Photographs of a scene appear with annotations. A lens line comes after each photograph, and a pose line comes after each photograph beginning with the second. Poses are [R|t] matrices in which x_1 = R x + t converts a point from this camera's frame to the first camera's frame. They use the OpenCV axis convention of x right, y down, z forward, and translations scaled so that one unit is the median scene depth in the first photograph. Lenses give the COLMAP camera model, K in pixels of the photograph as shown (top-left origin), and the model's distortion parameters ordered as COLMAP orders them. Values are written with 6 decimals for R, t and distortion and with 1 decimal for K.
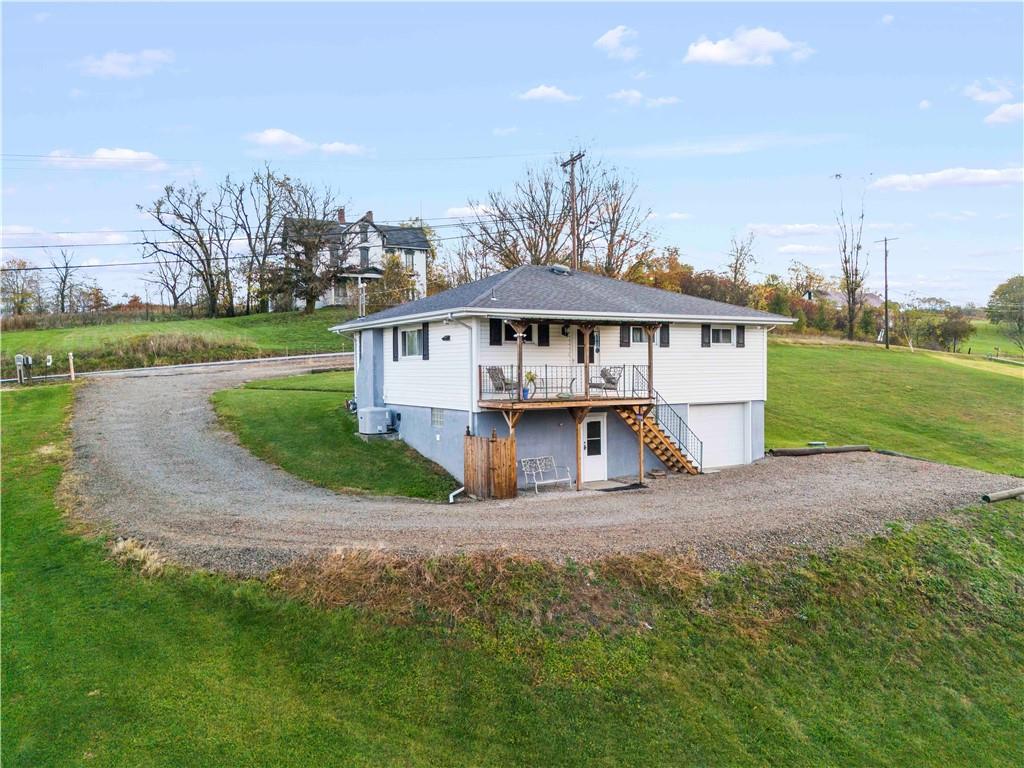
lens RADIAL K [[769.4, 0, 512.0], [0, 769.4, 384.0], [0, 0, 1]] dist [0.070273, -0.006457]
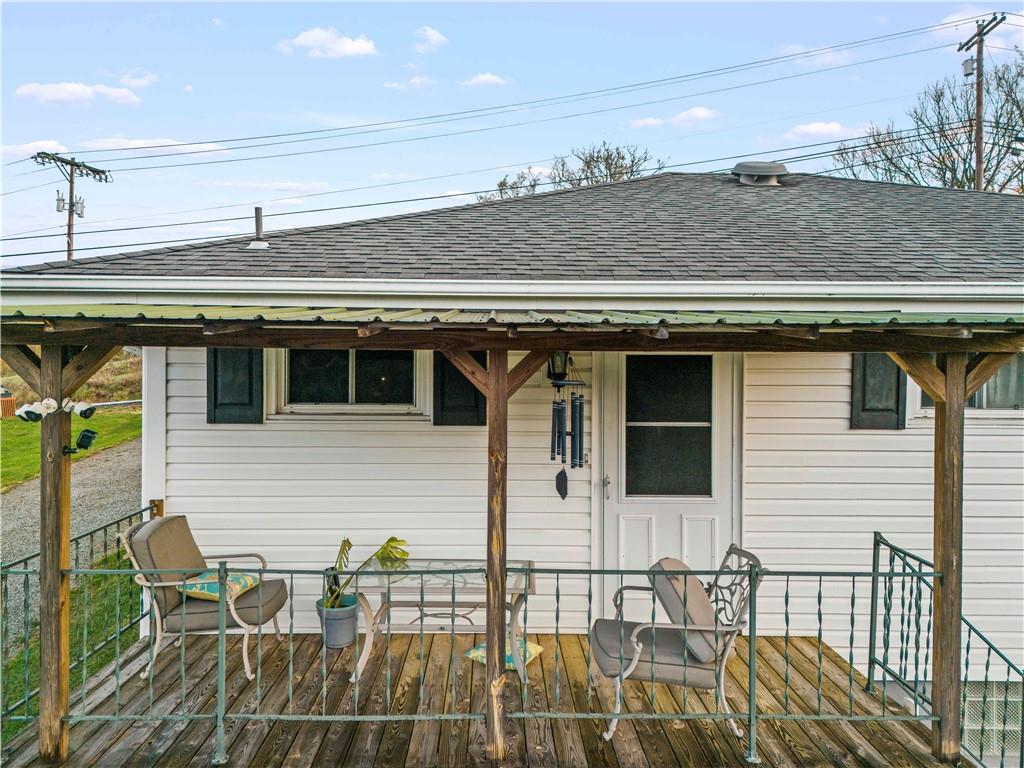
lens RADIAL K [[769.4, 0, 512.0], [0, 769.4, 384.0], [0, 0, 1]] dist [0.070273, -0.006457]
pose [[0.869056, 0.034611, -0.493501, 0.174399], [-0.033497, 0.999377, 0.011102, -0.063581], [0.493578, 0.006883, 0.869674, 0.737277]]
